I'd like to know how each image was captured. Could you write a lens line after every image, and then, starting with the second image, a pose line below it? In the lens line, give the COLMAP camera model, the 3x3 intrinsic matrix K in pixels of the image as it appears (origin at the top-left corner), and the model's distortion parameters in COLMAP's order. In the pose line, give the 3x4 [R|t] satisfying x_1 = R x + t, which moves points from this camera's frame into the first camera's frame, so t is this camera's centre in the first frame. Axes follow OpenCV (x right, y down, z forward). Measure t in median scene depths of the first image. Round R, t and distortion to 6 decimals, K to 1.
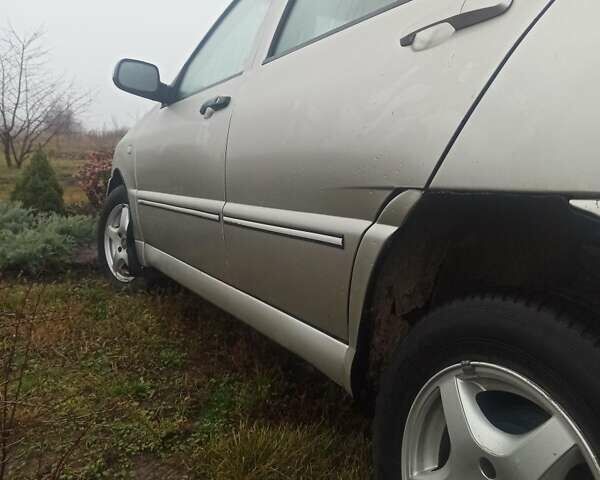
lens RADIAL K [[537.0, 0, 300.0], [0, 537.0, 240.0], [0, 0, 1]] dist [-0.001830, -0.012599]
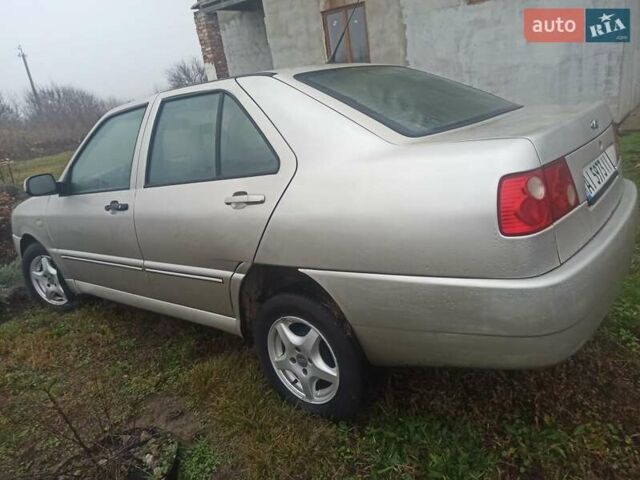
lens RADIAL K [[505.5, 0, 320.0], [0, 505.5, 240.0], [0, 0, 1]] dist [-0.002013, -0.004425]
pose [[0.898880, -0.294393, 0.324573, -0.201340], [0.225703, 0.945942, 0.232919, -0.579493], [-0.375597, -0.136109, 0.916734, -1.150817]]
